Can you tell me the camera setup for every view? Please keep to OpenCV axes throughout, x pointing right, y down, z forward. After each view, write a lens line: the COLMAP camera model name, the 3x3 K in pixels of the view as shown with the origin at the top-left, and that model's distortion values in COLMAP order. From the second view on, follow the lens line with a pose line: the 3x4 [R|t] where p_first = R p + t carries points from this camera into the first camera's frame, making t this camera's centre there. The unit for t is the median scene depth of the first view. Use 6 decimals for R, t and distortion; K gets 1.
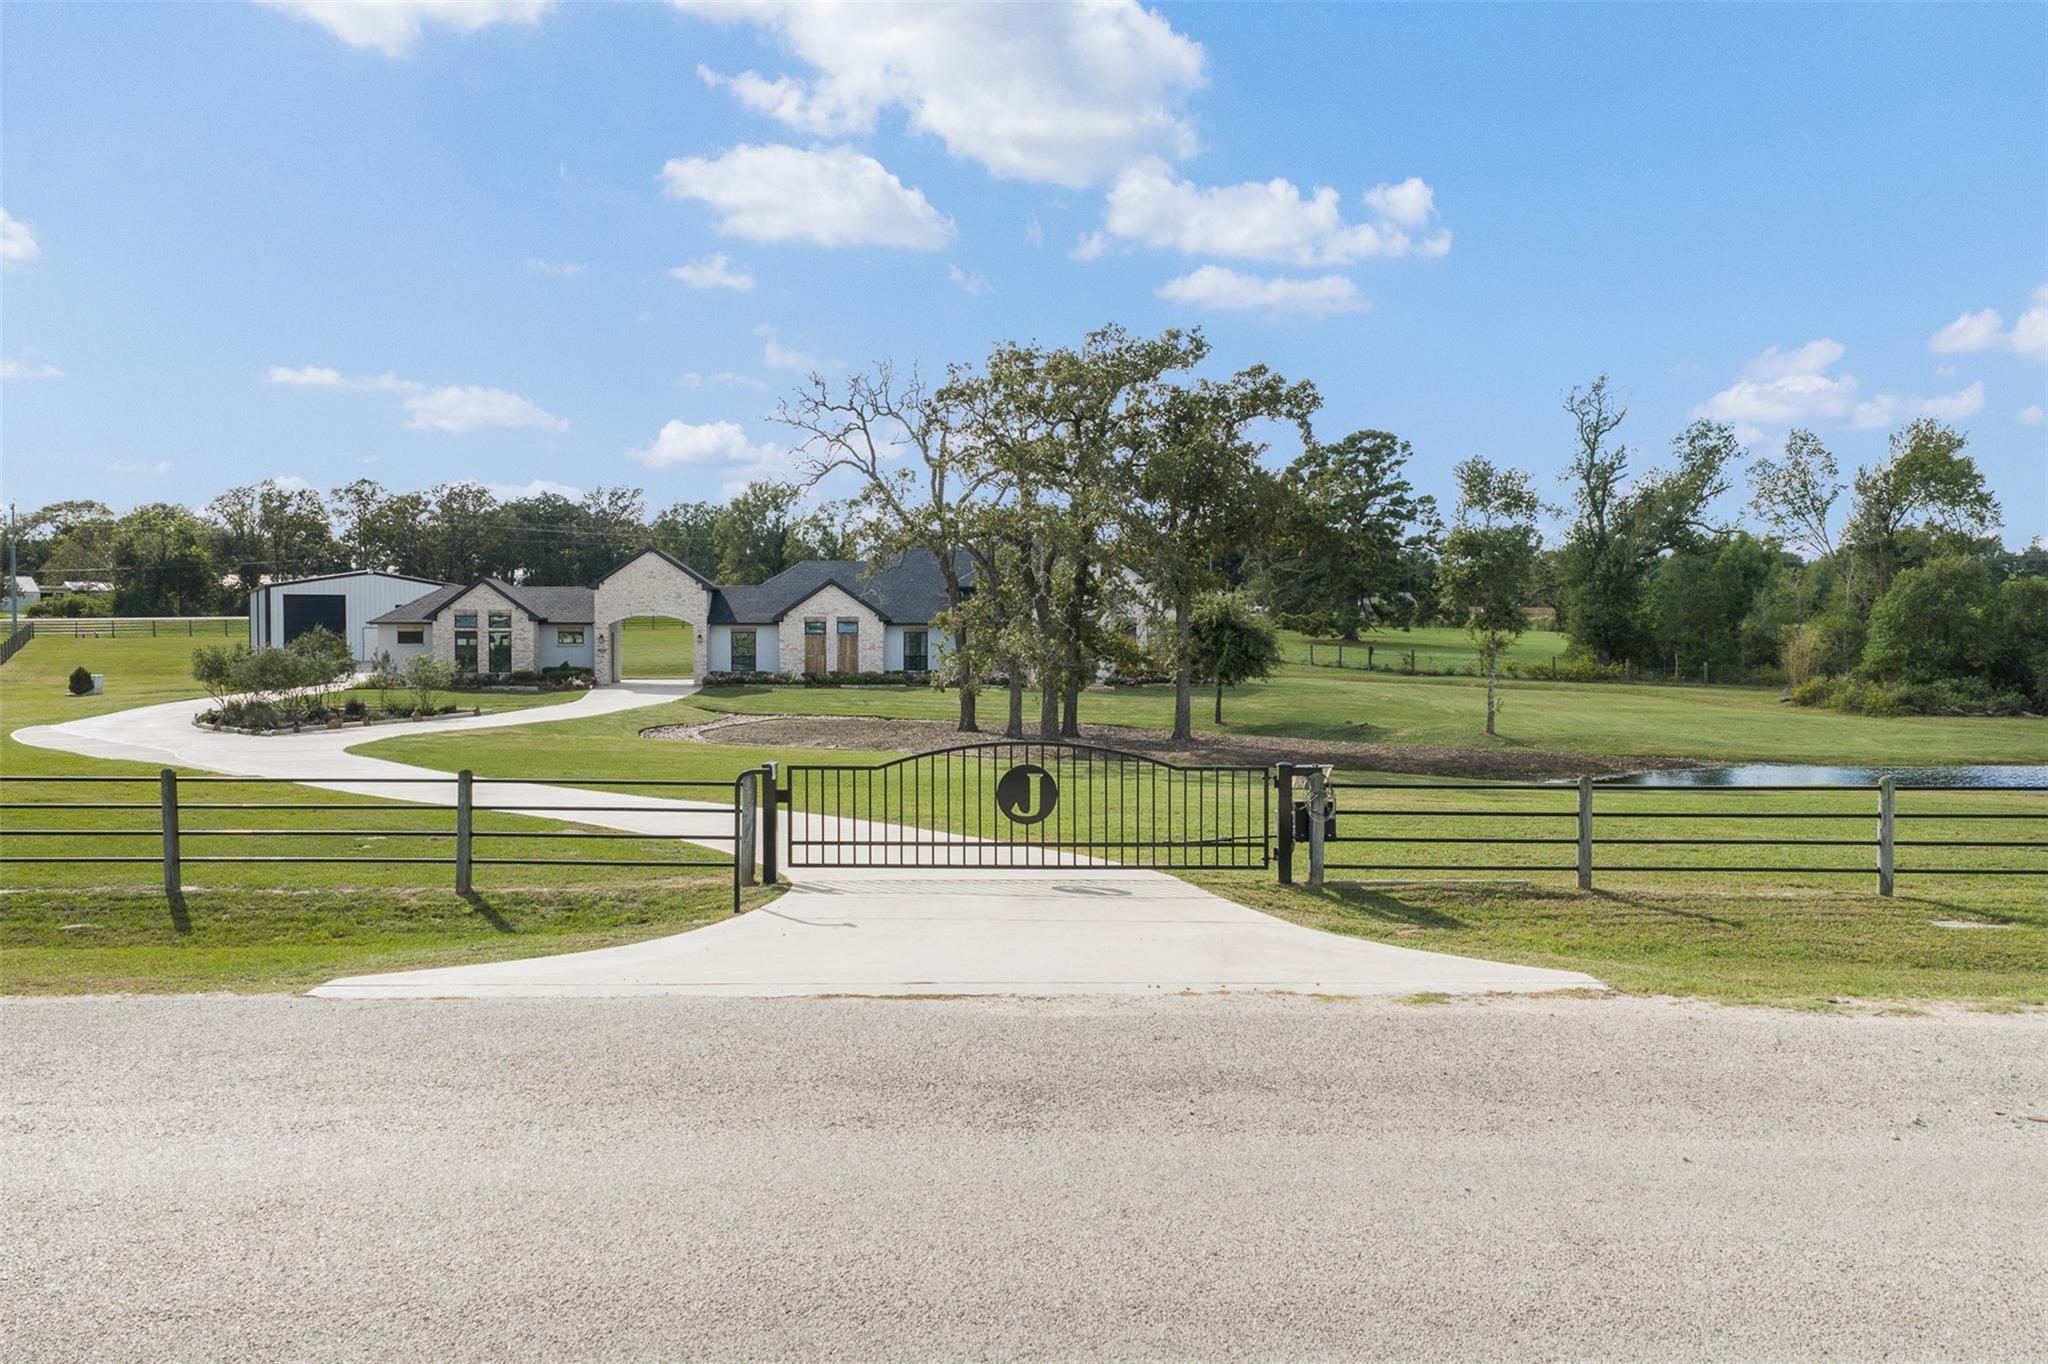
lens RADIAL K [[1650.2, 0, 1024.0], [0, 1650.2, 682.0], [0, 0, 1]] dist [0.040860, -0.003527]
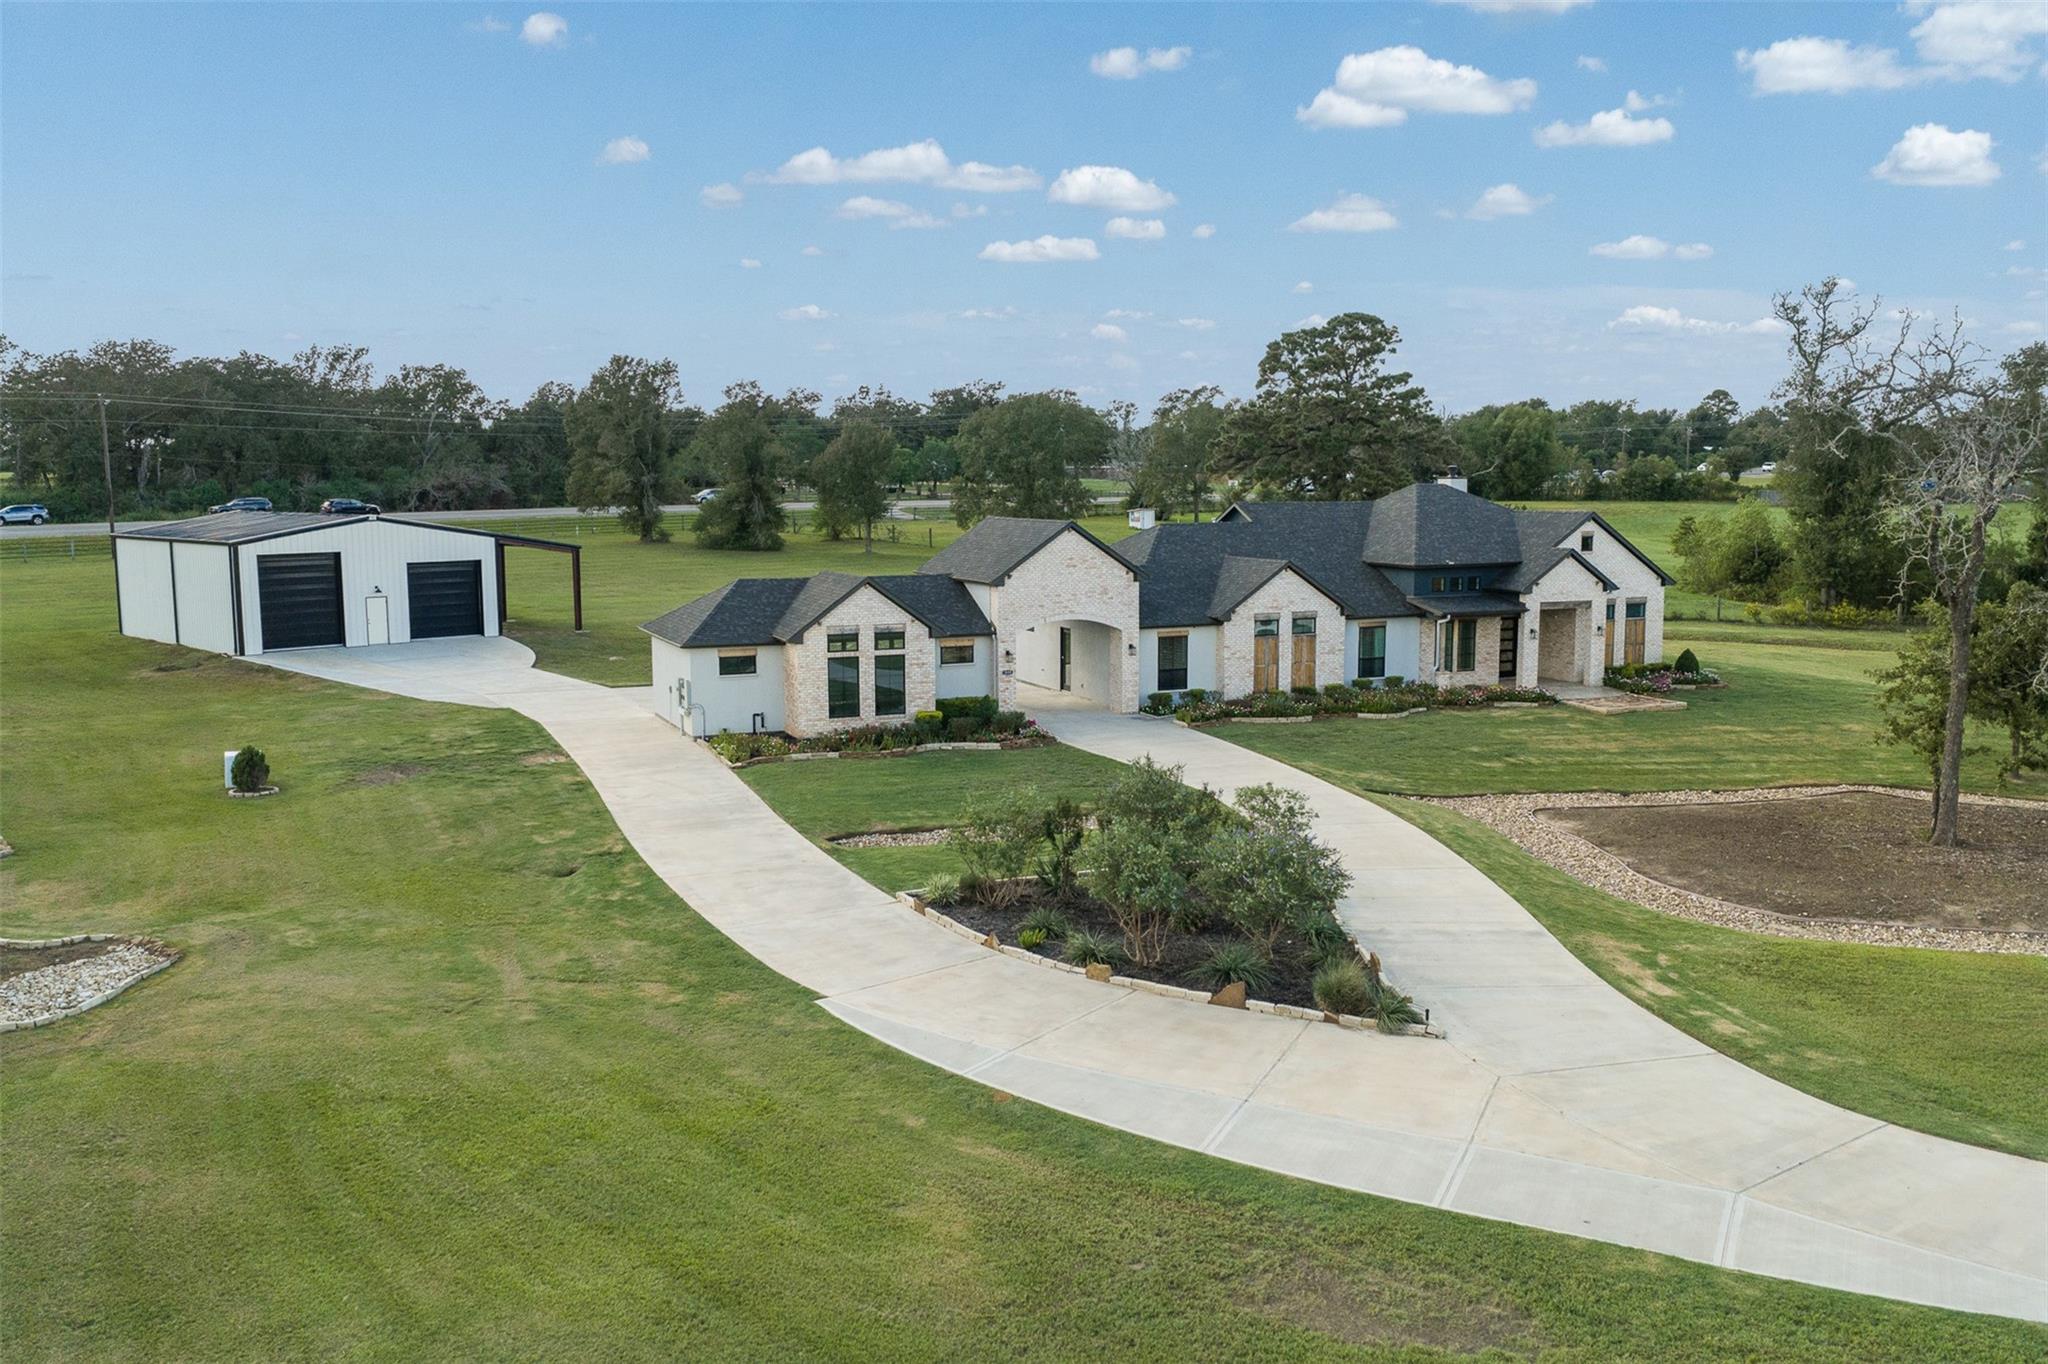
lens RADIAL K [[1650.2, 0, 1024.0], [0, 1650.2, 682.0], [0, 0, 1]] dist [0.040860, -0.003527]
pose [[0.956146, -0.039611, 0.290199, -0.442594], [0.011730, 0.995197, 0.097192, -0.081358], [-0.292654, -0.089525, 0.952018, 0.331280]]
